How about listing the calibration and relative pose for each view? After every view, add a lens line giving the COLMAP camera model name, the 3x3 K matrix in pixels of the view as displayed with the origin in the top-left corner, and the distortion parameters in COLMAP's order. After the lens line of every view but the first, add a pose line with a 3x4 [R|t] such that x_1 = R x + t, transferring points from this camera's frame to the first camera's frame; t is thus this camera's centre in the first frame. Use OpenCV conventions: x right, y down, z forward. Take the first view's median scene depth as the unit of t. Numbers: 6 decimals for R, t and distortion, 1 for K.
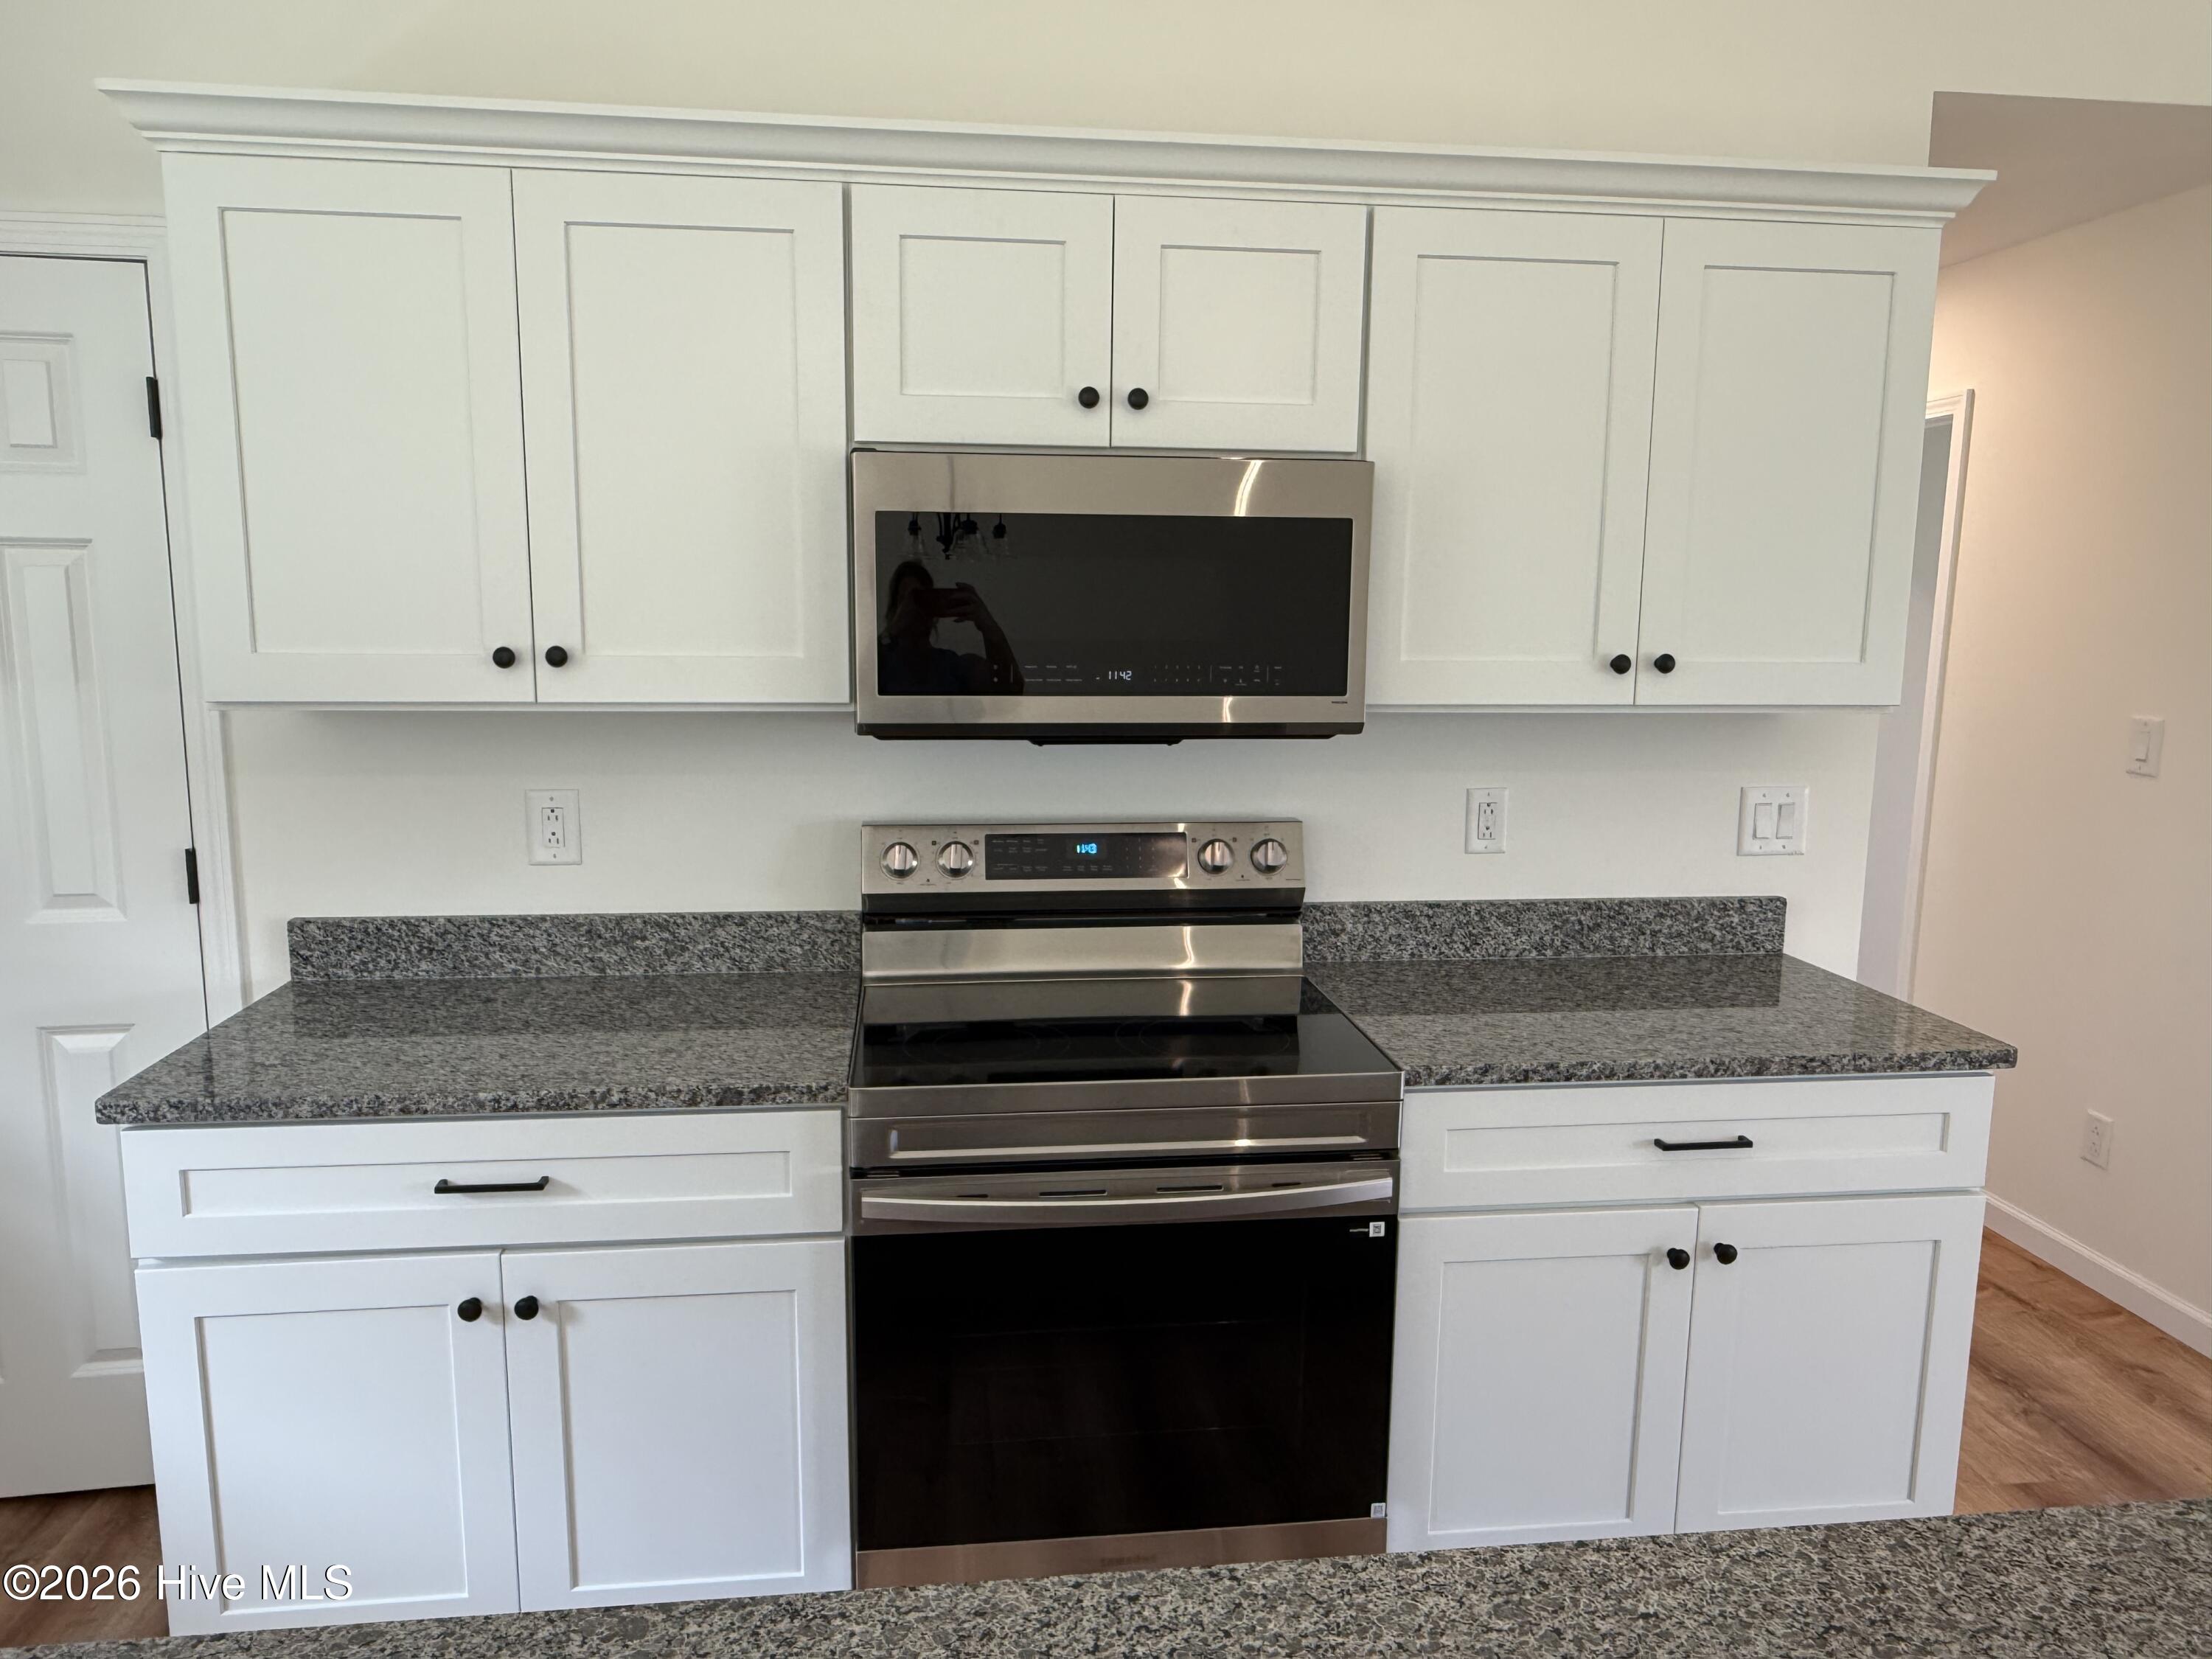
lens RADIAL K [[1517.1, 0, 1108.4], [0, 1517.1, 830.0], [0, 0, 1]] dist [0.002262, 0.001380]
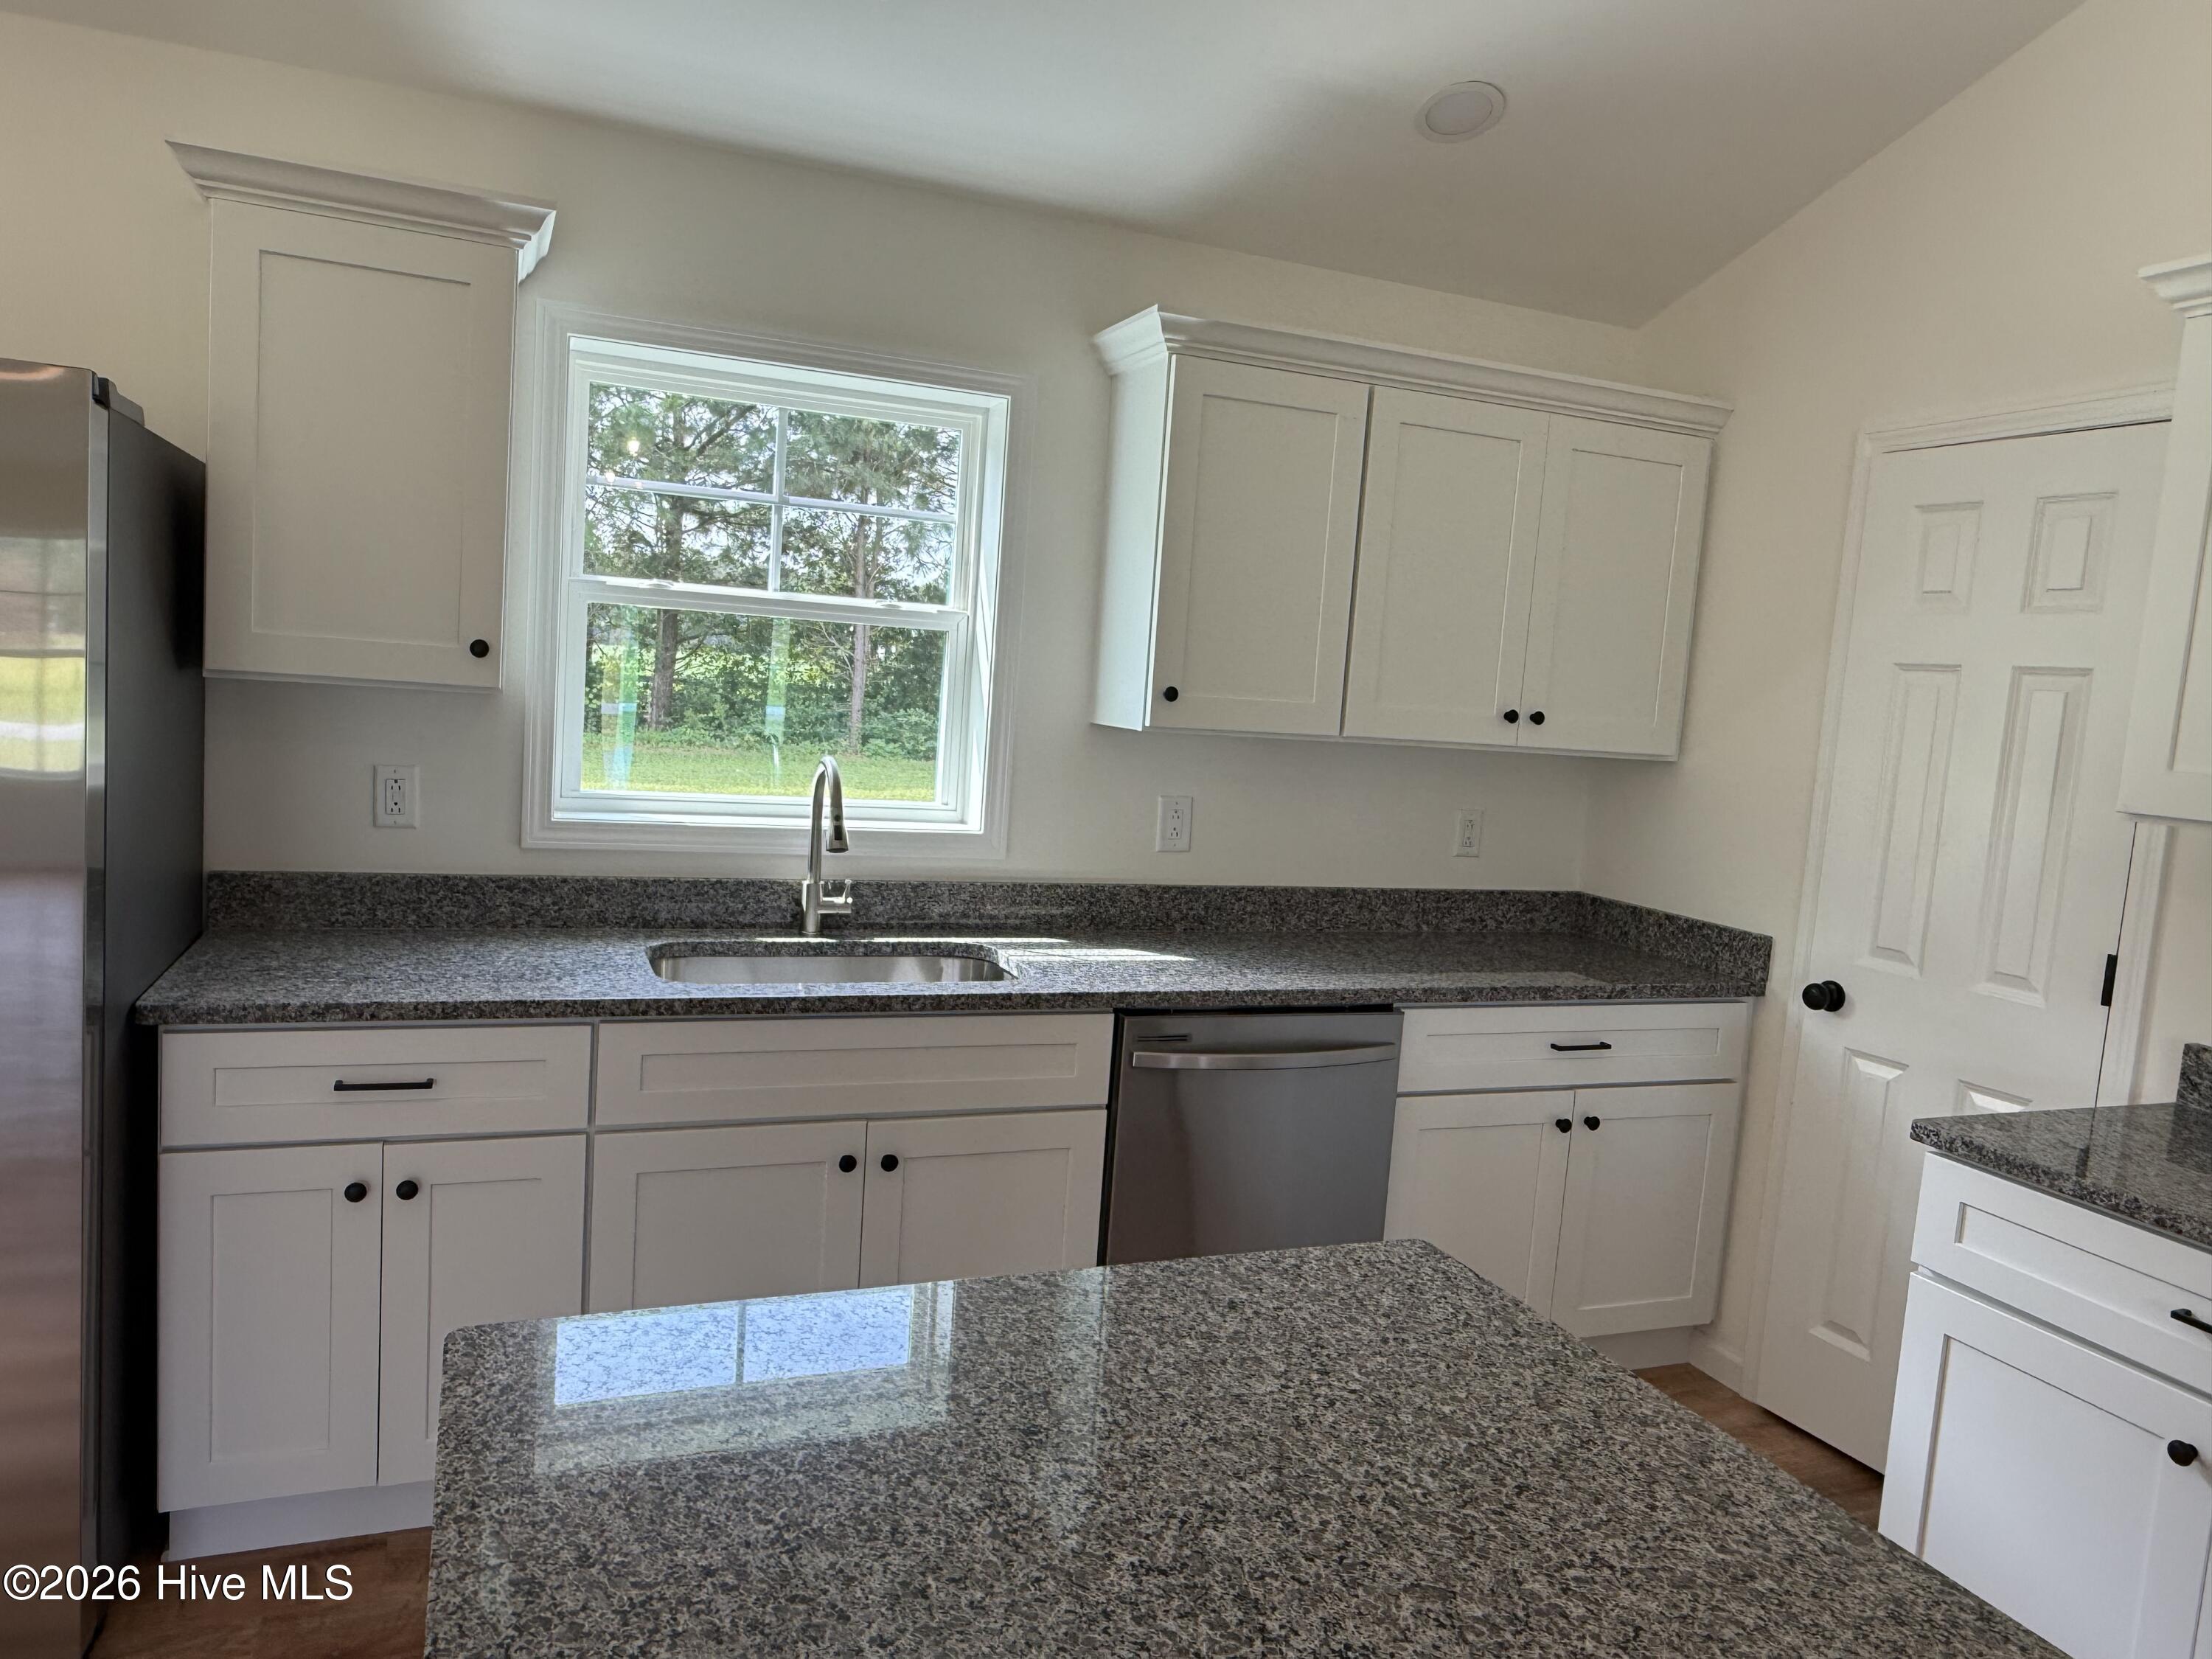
lens RADIAL K [[1517.1, 0, 1067.6], [0, 1517.1, 841.9], [0, 0, 1]] dist [0.002262, 0.001380]
pose [[0.245347, 0.116216, -0.962444, 0.256142], [-0.213392, 0.974912, 0.063323, 0.026238], [0.945658, 0.189841, 0.263991, 0.006336]]
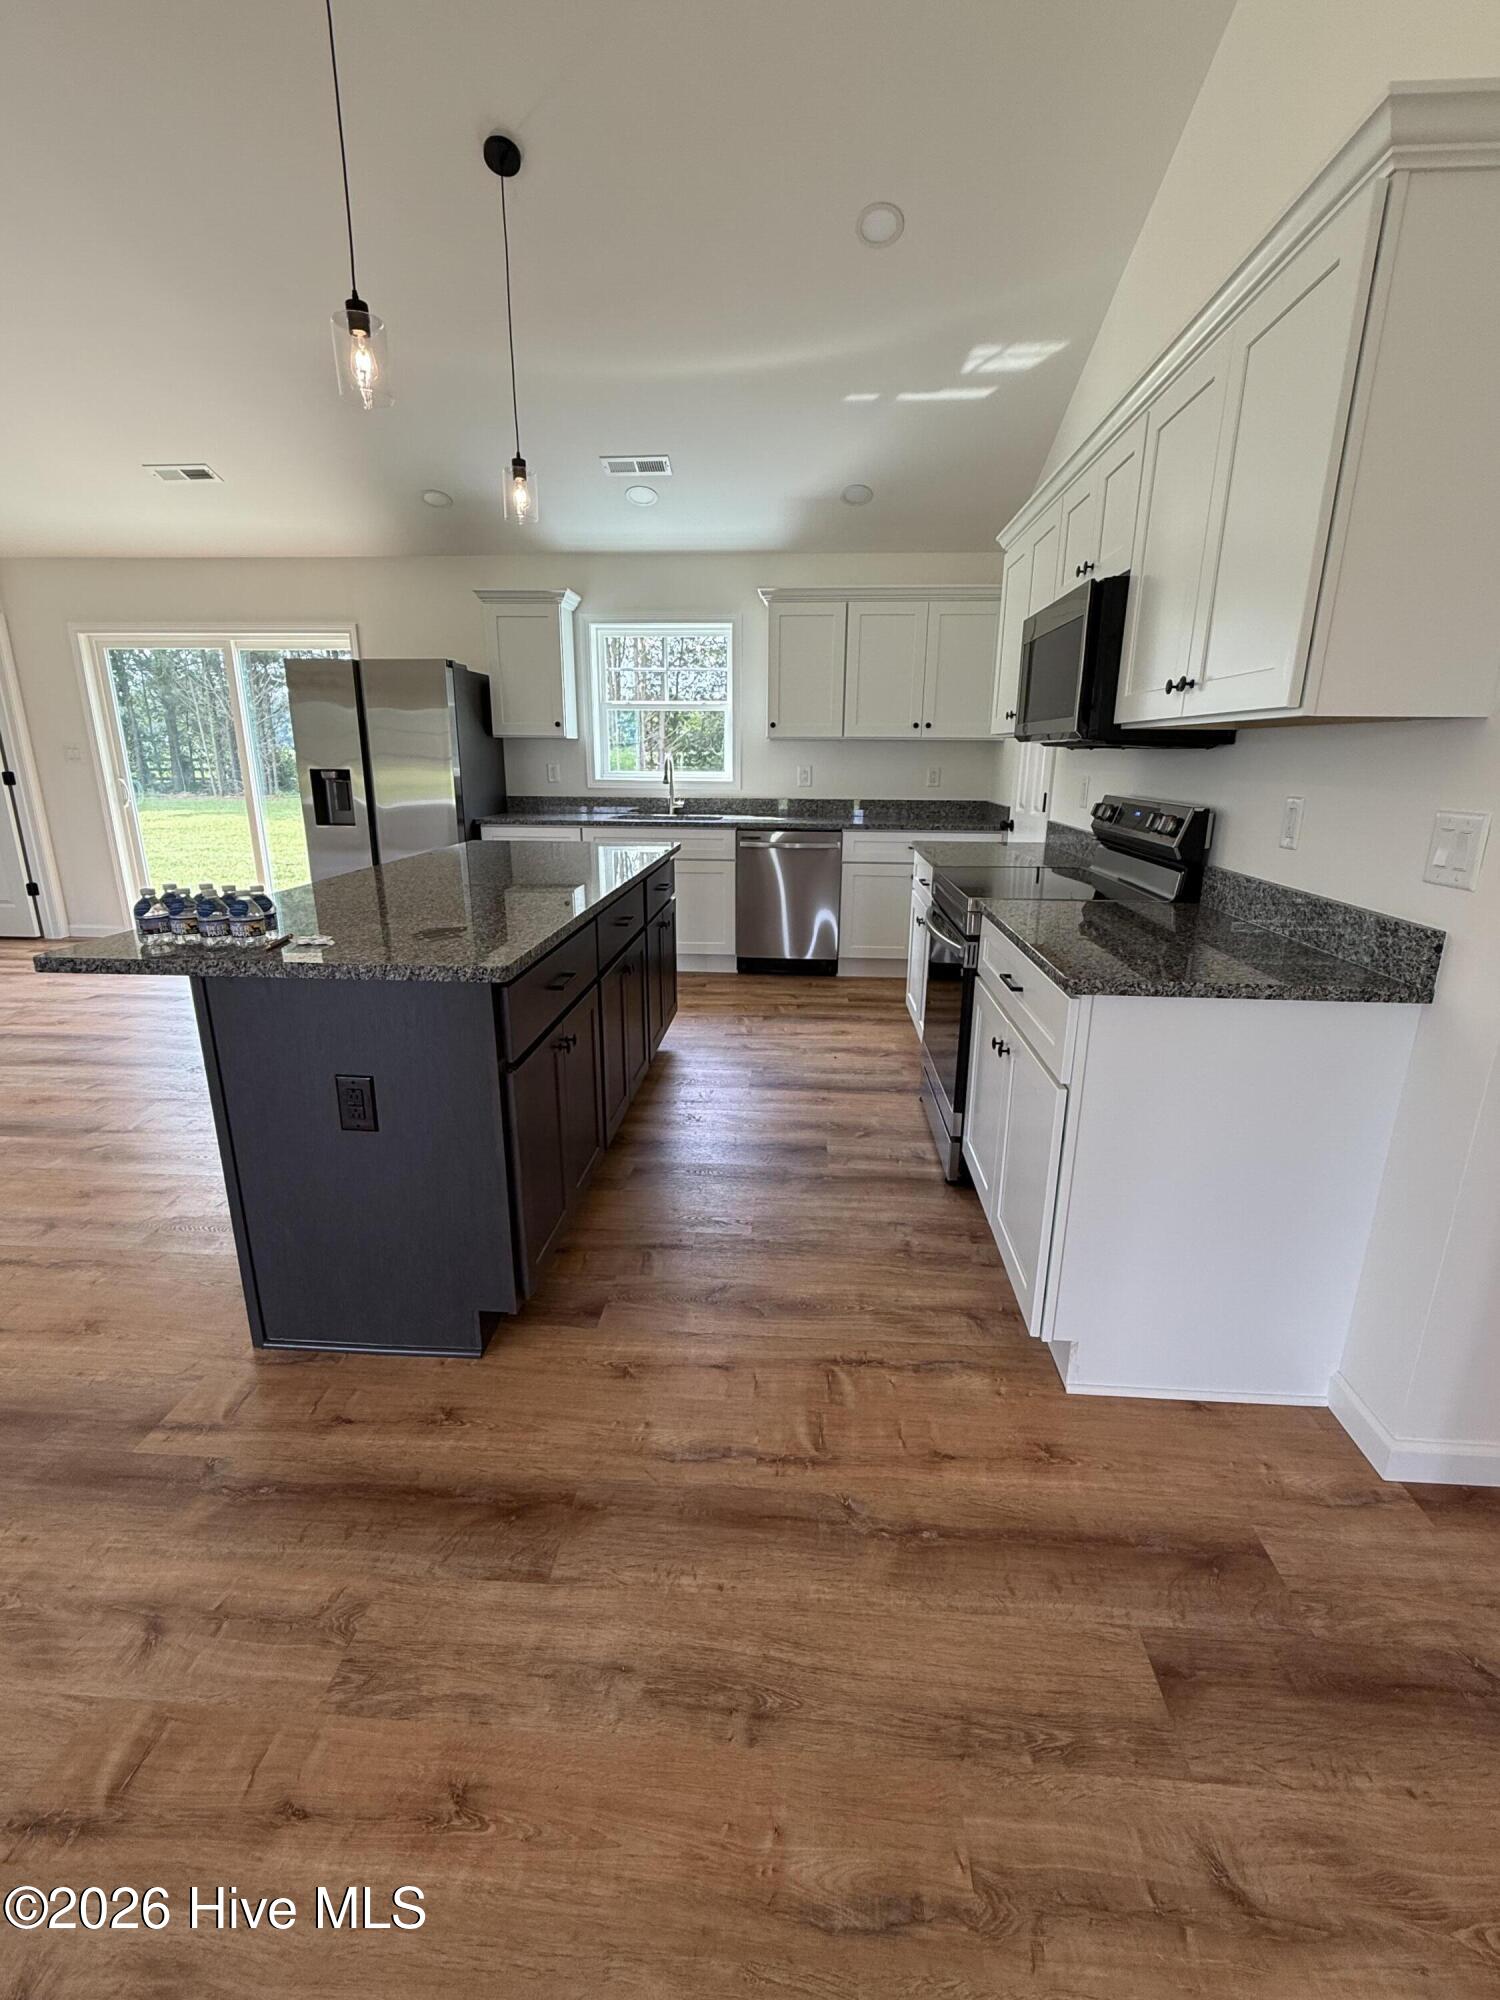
lens RADIAL K [[872.3, 0, 748.5], [0, 872.3, 1006.6], [0, 0, 1]] dist [-0.003667, 0.001214]
pose [[-0.188213, 0.268168, -0.944808, 1.307107], [-0.155273, 0.941777, 0.298240, -0.012206], [0.969776, 0.202836, -0.135615, 0.809013]]
